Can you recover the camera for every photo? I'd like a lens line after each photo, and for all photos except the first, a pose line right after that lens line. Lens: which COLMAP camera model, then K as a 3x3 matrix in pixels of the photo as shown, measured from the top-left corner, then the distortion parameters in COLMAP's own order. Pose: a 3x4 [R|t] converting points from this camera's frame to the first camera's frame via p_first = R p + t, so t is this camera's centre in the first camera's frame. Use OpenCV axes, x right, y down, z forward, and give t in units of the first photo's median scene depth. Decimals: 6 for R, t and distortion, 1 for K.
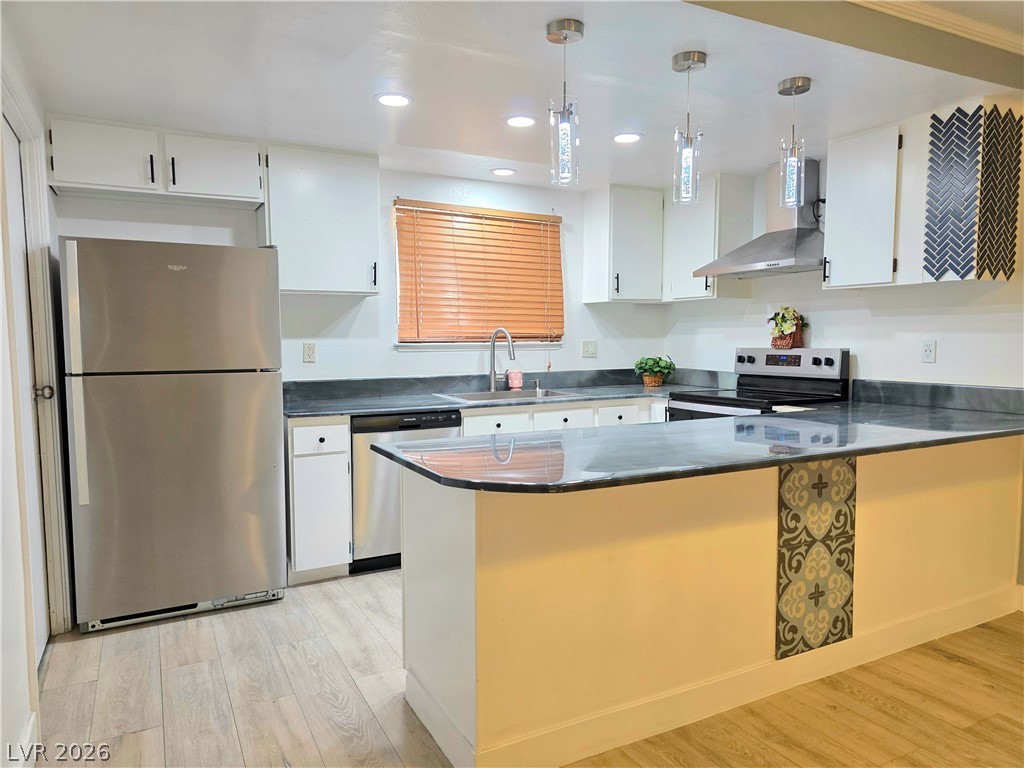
lens RADIAL K [[687.5, 0, 514.6], [0, 687.5, 392.0], [0, 0, 1]] dist [0.052224, -0.043790]
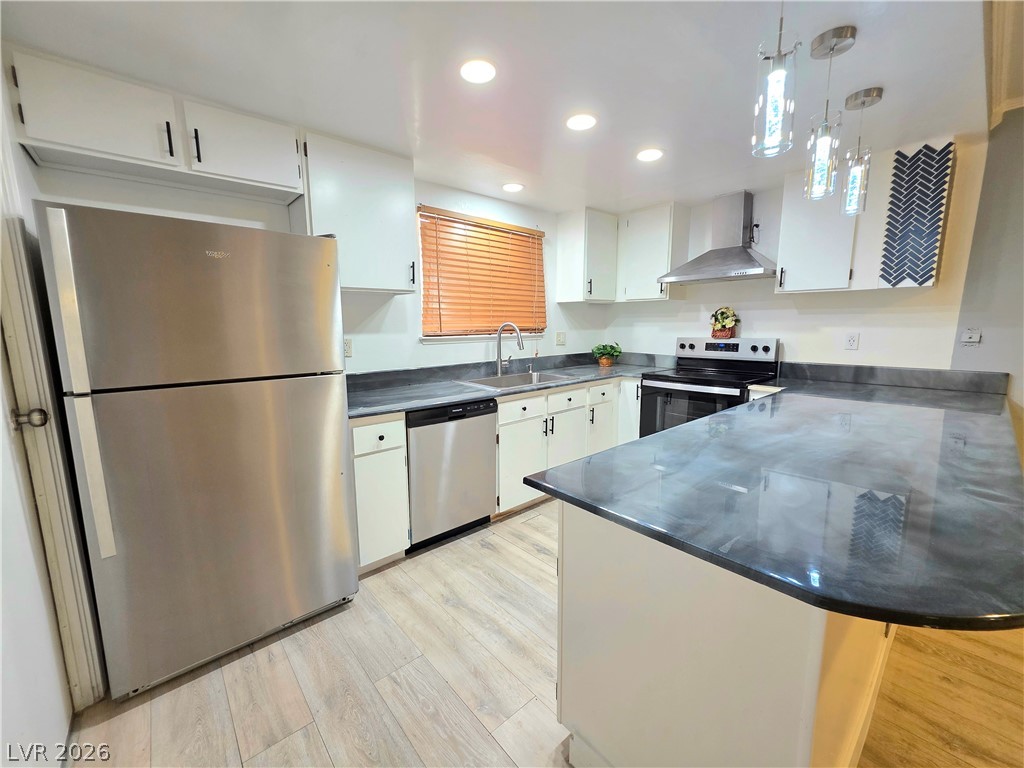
lens RADIAL K [[411.1, 0, 510.2], [0, 411.1, 384.1], [0, 0, 1]] dist [0.001673, 0.000064]
pose [[0.974211, -0.036376, 0.222688, -0.228945], [0.021984, 0.997526, 0.066768, -0.044532], [-0.224565, -0.060150, 0.972601, 0.384097]]
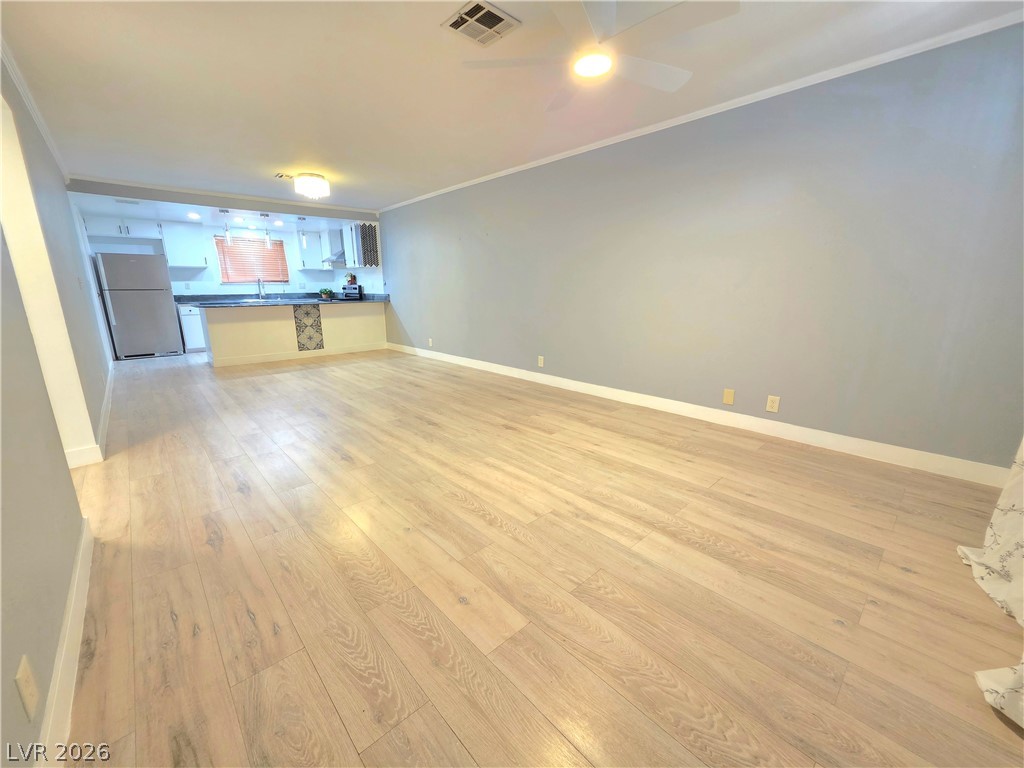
lens RADIAL K [[411.1, 0, 510.5], [0, 411.1, 383.4], [0, 0, 1]] dist [0.001673, 0.000064]
pose [[0.968548, -0.056778, 0.242262, 0.772105], [0.019021, 0.987664, 0.155431, 0.141404], [-0.248099, -0.145934, 0.957680, -1.465537]]
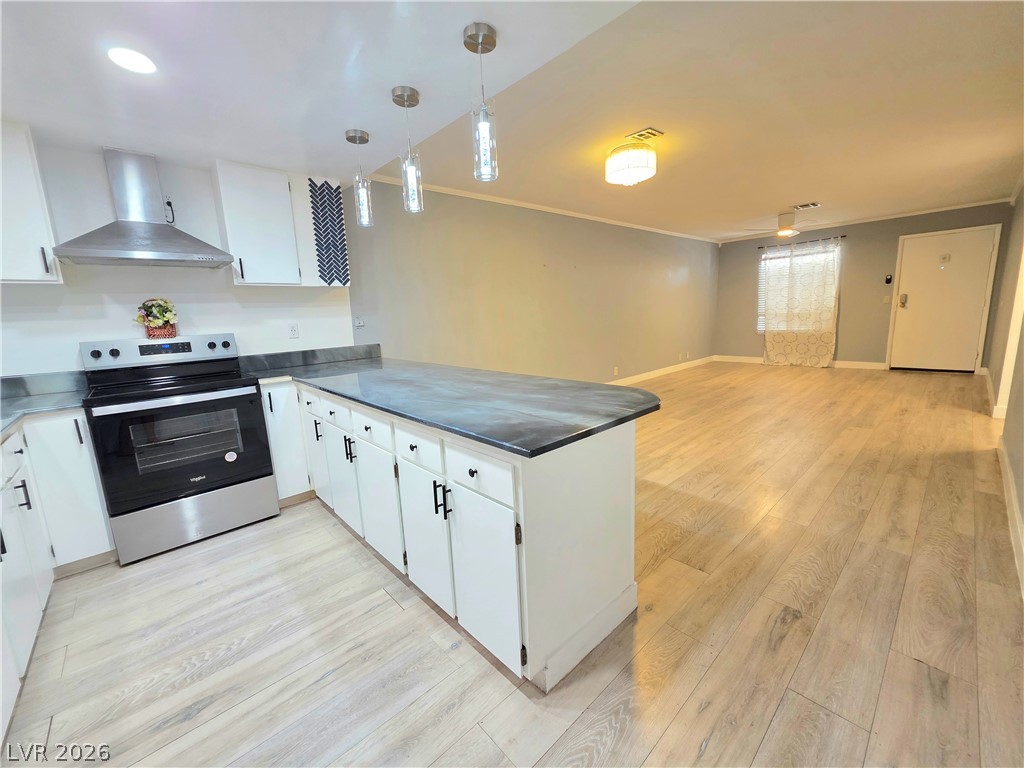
lens RADIAL K [[411.1, 0, 510.9], [0, 411.1, 383.2], [0, 0, 1]] dist [0.001673, 0.000064]
pose [[-0.249749, -0.151265, 0.956423, -0.436084], [0.120871, 0.975128, 0.185786, -0.057743], [-0.960737, 0.162004, -0.225254, 0.777900]]
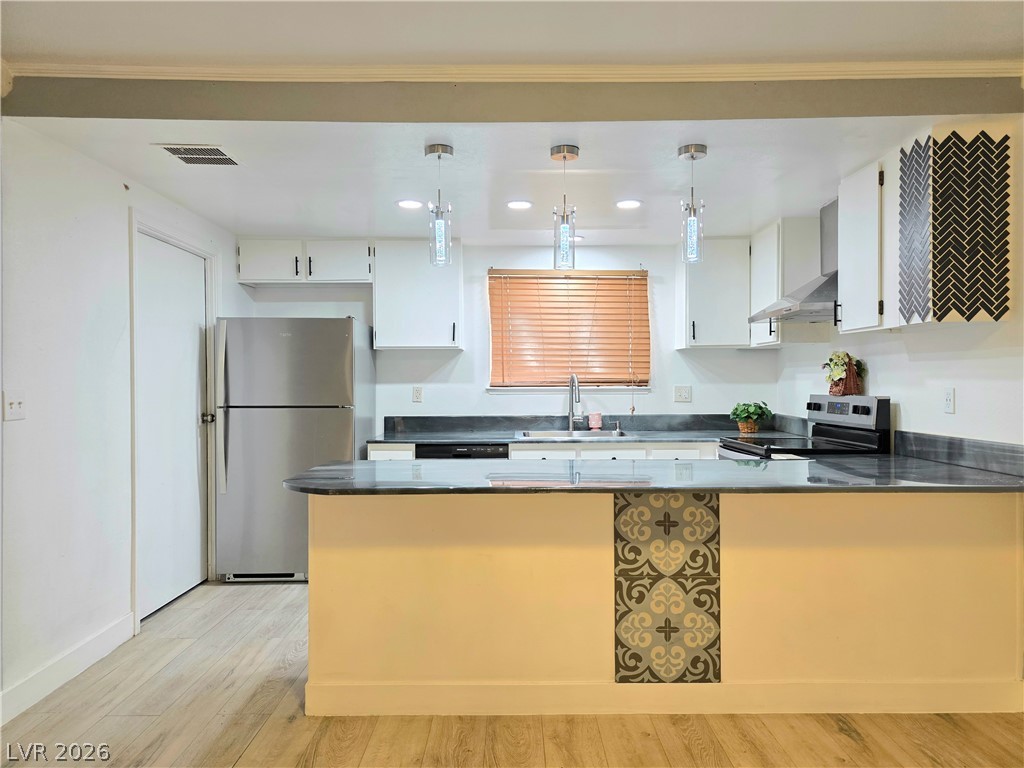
lens RADIAL K [[687.5, 0, 518.9], [0, 687.5, 387.4], [0, 0, 1]] dist [0.052224, -0.043790]
pose [[0.887875, 0.006110, -0.460045, 0.529318], [-0.038218, 0.997436, -0.060513, -0.000371], [0.458496, 0.071310, 0.885831, -0.039811]]
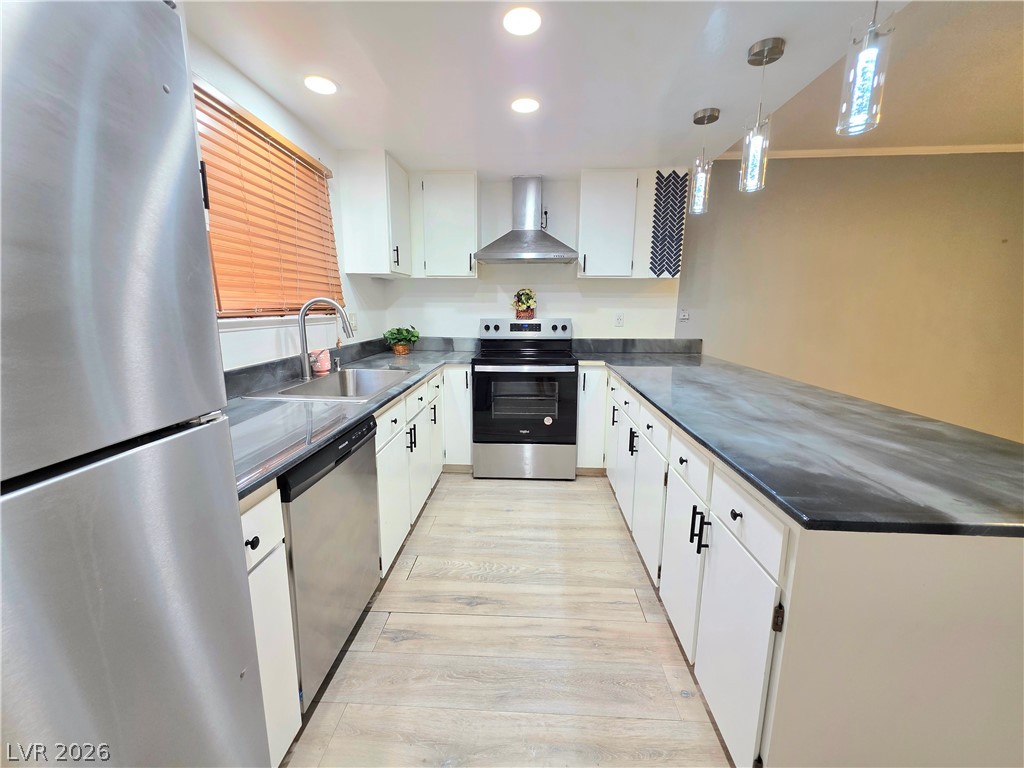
lens RADIAL K [[411.1, 0, 509.8], [0, 411.1, 383.7], [0, 0, 1]] dist [0.001673, 0.000064]
pose [[0.517912, -0.151051, 0.841992, -0.408262], [0.062799, 0.988344, 0.138679, -0.061290], [-0.853126, -0.018947, 0.521361, 0.724363]]
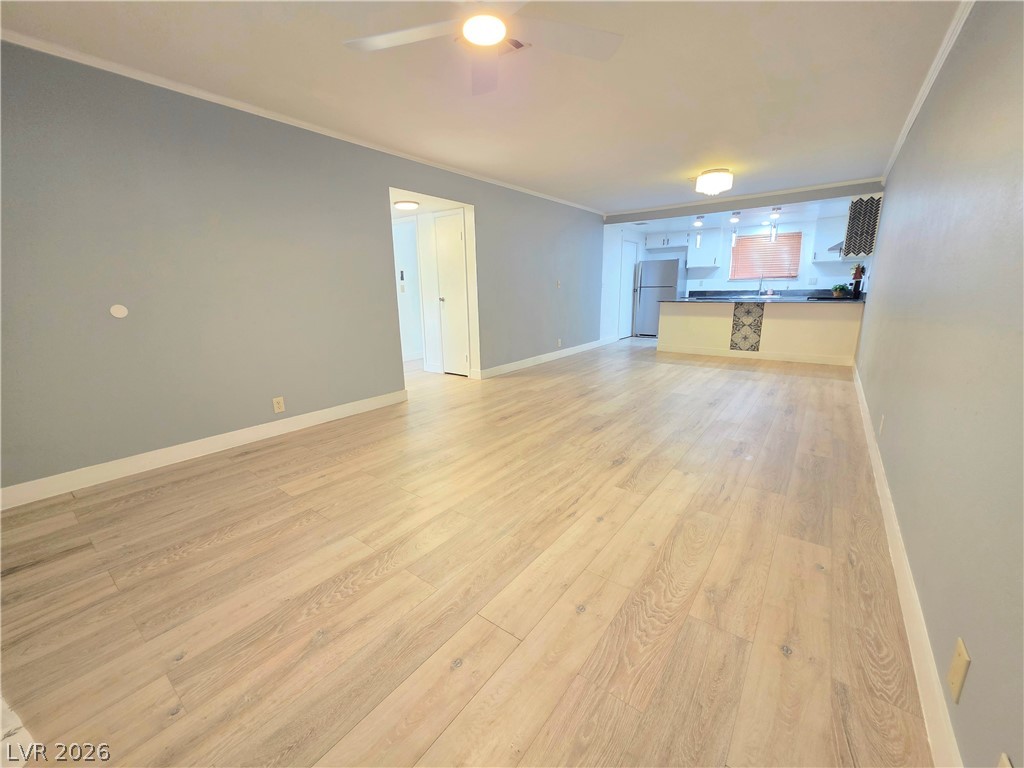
lens RADIAL K [[411.1, 0, 508.7], [0, 411.1, 382.9], [0, 0, 1]] dist [0.001673, 0.000064]
pose [[0.411719, 0.205815, -0.887766, 1.606497], [-0.056767, 0.978064, 0.200423, 0.099932], [0.909541, -0.032122, 0.414370, -1.053013]]
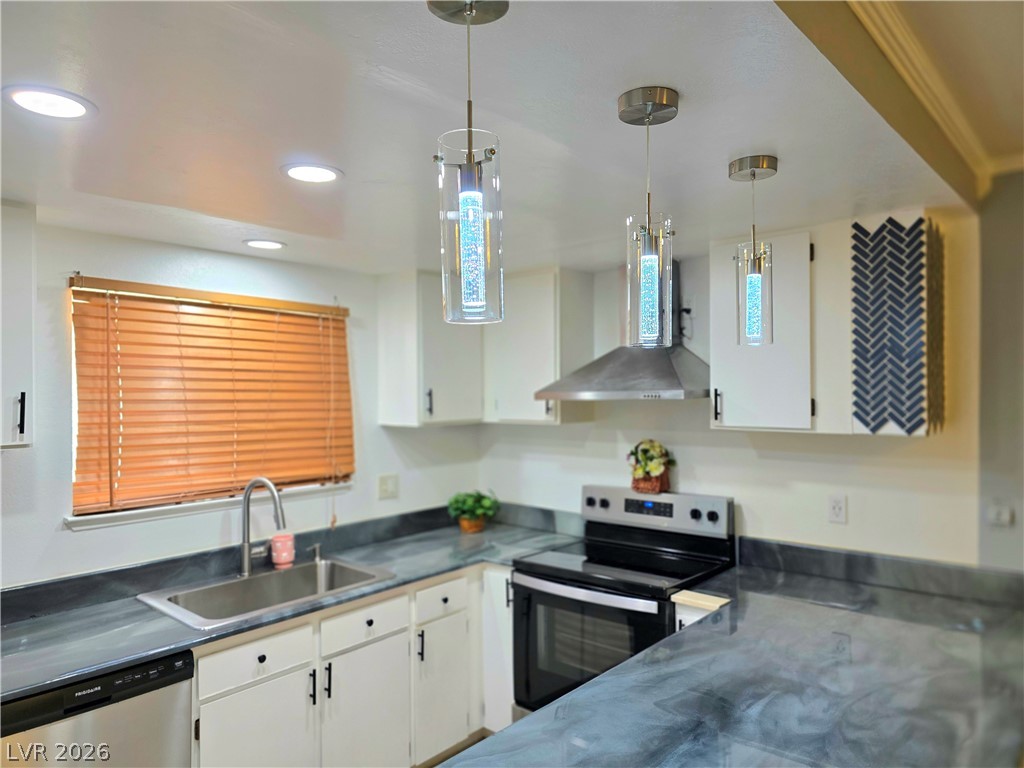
lens RADIAL K [[687.5, 0, 510.9], [0, 687.5, 389.4], [0, 0, 1]] dist [0.052224, -0.043790]
pose [[0.934655, -0.004288, 0.355530, -0.040371], [0.034754, 0.996241, -0.079350, -0.148257], [-0.353853, 0.086521, 0.931290, 0.387431]]
